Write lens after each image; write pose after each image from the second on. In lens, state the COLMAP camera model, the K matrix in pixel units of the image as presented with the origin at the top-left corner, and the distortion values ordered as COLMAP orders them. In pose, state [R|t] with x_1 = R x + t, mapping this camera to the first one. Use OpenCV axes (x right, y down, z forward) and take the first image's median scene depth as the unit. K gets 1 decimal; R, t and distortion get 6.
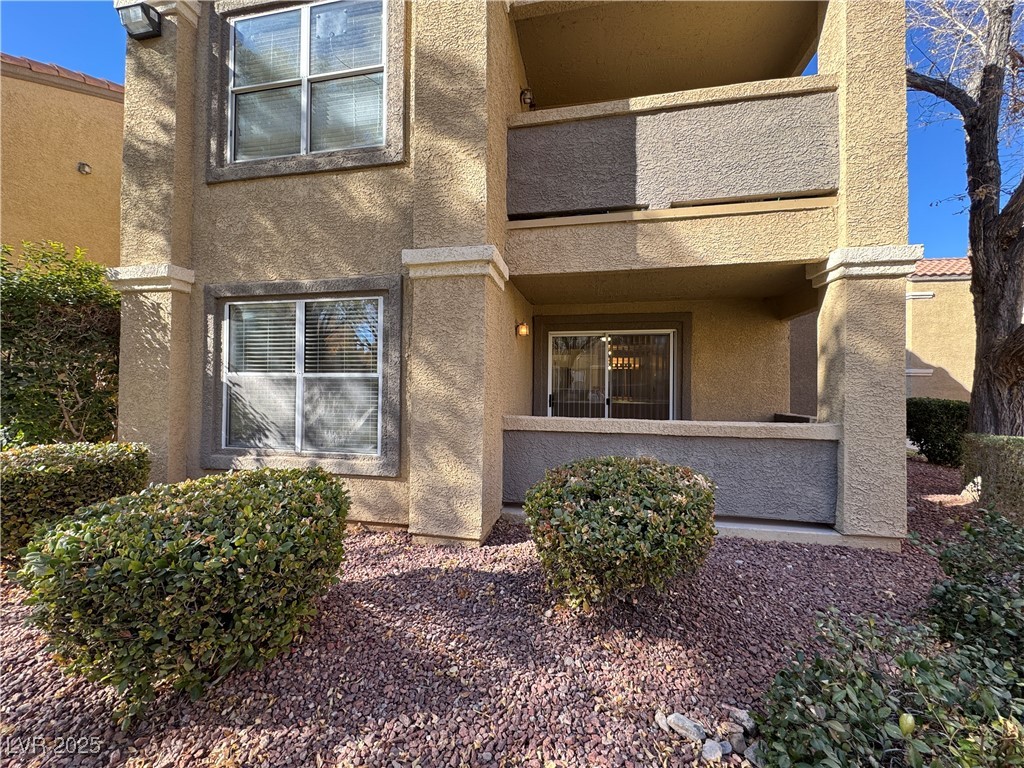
lens RADIAL K [[407.5, 0, 511.7], [0, 407.5, 381.8], [0, 0, 1]] dist [-0.002109, -0.000183]
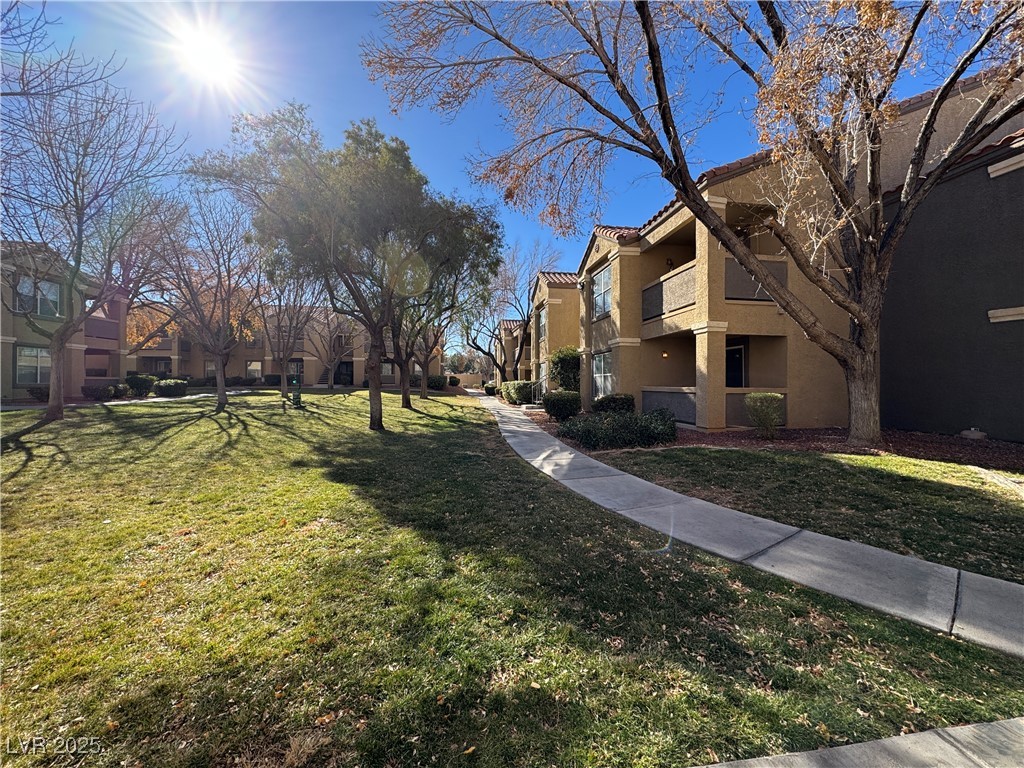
lens RADIAL K [[407.5, 0, 511.7], [0, 407.5, 381.8], [0, 0, 1]] dist [-0.002109, -0.000183]
pose [[0.331088, -0.009899, -0.943548, 2.575024], [0.011245, 0.999915, -0.006545, 0.059860], [0.943533, -0.008444, 0.331171, -0.946331]]
